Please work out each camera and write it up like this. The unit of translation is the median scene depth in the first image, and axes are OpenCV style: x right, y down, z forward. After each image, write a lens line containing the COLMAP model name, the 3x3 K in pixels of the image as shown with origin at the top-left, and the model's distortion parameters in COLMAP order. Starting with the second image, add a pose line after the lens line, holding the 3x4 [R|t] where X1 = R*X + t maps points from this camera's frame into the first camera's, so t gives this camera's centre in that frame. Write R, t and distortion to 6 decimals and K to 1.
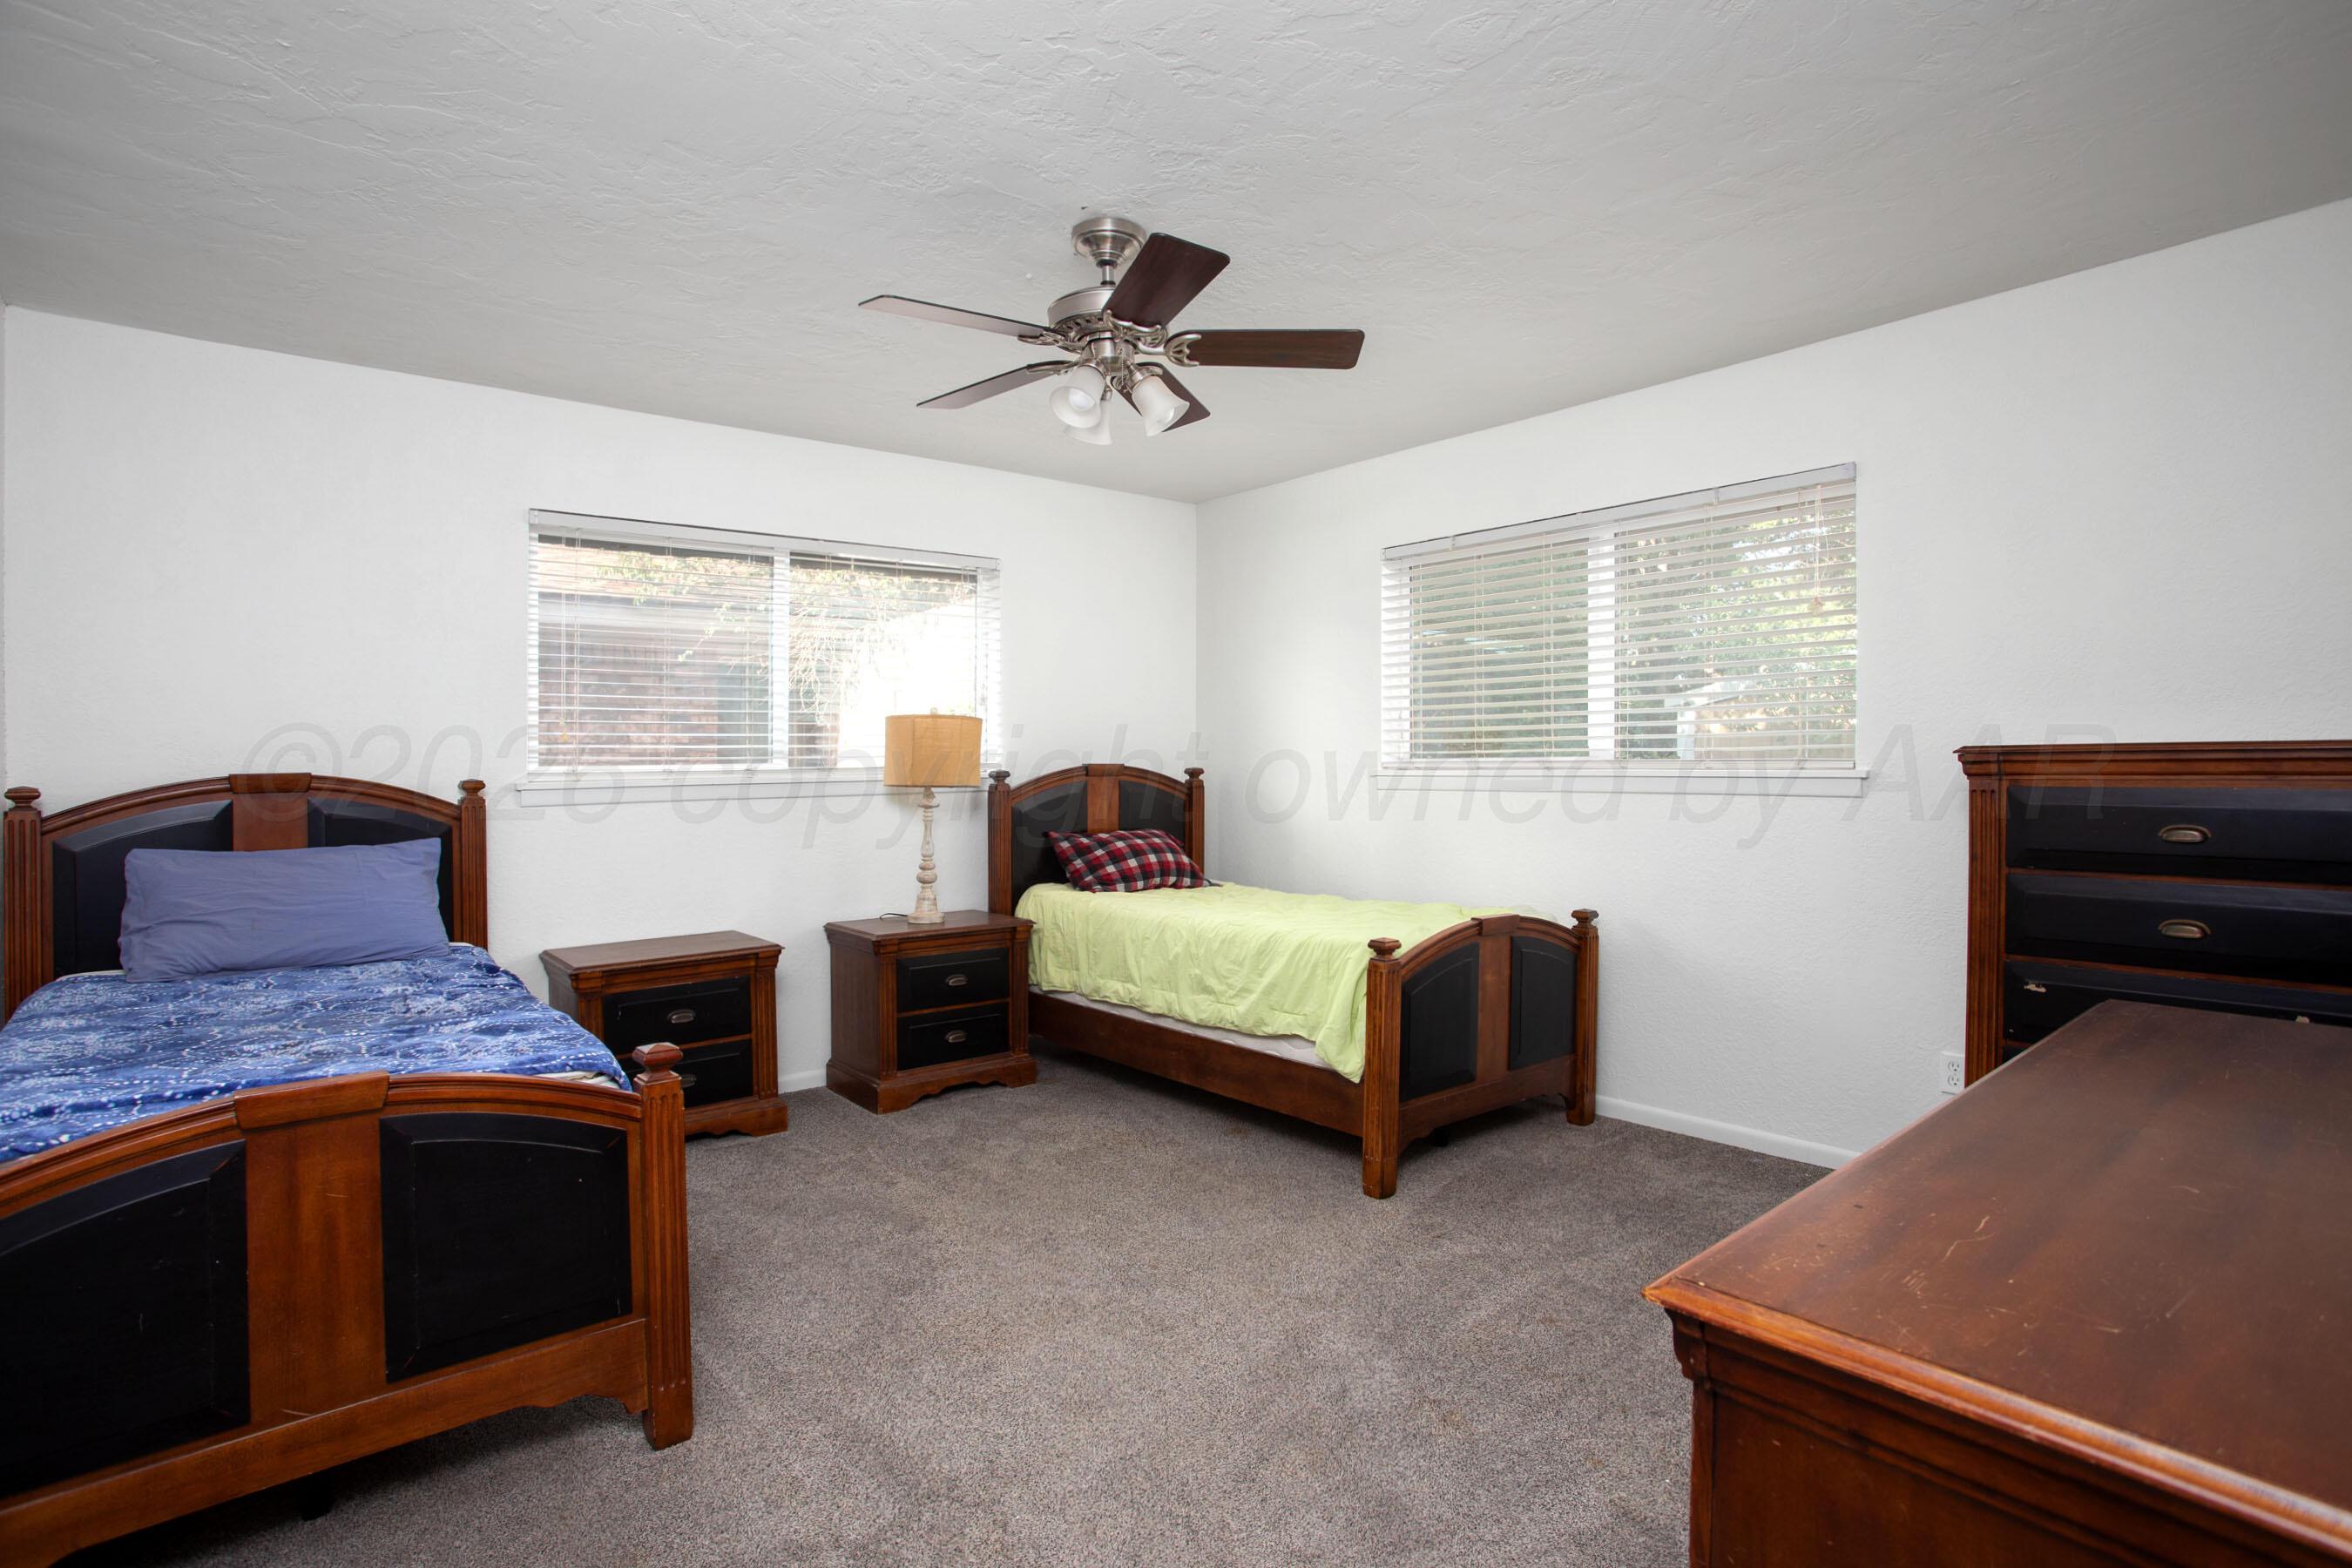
lens RADIAL K [[1204.9, 0, 1165.0], [0, 1204.9, 776.1], [0, 0, 1]] dist [-0.060553, 0.000414]
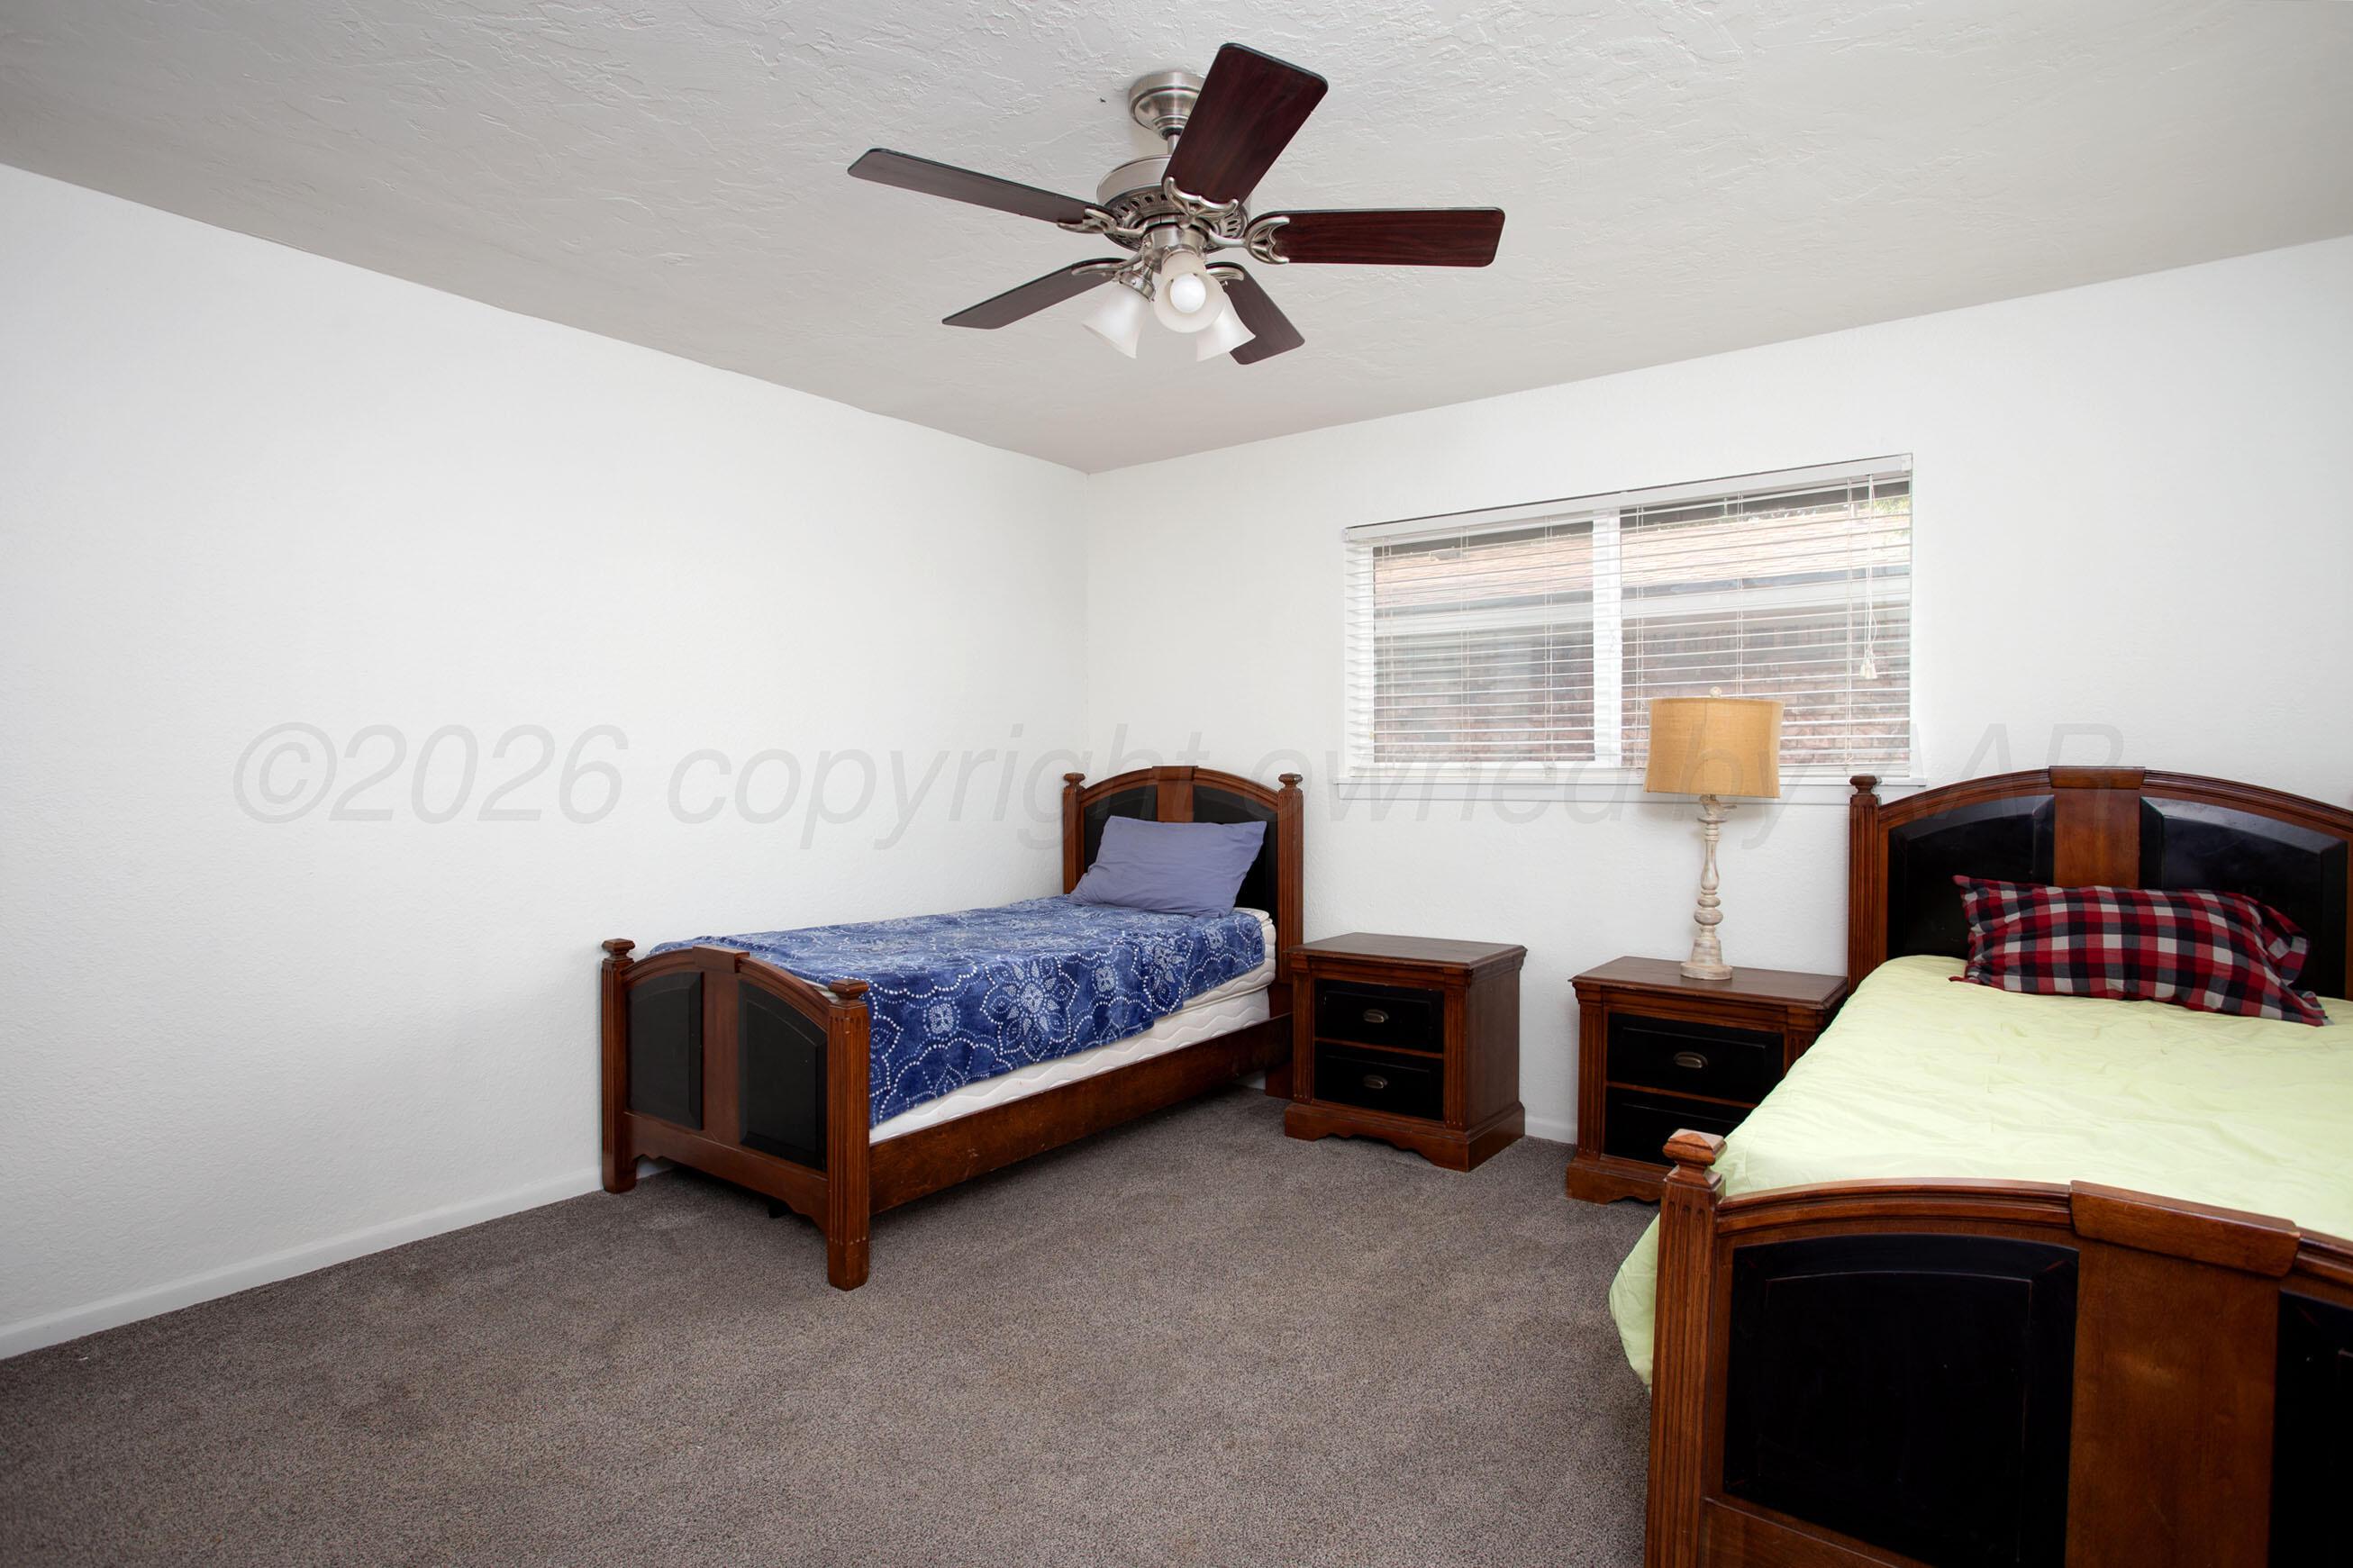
lens RADIAL K [[1205.3, 0, 1165.4], [0, 1205.3, 776.1], [0, 0, 1]] dist [-0.060553, 0.000414]
pose [[0.207666, 0.019076, -0.978014, 0.509593], [-0.014388, 0.999761, 0.016446, -0.011204], [0.978094, 0.010656, 0.207890, 0.590917]]
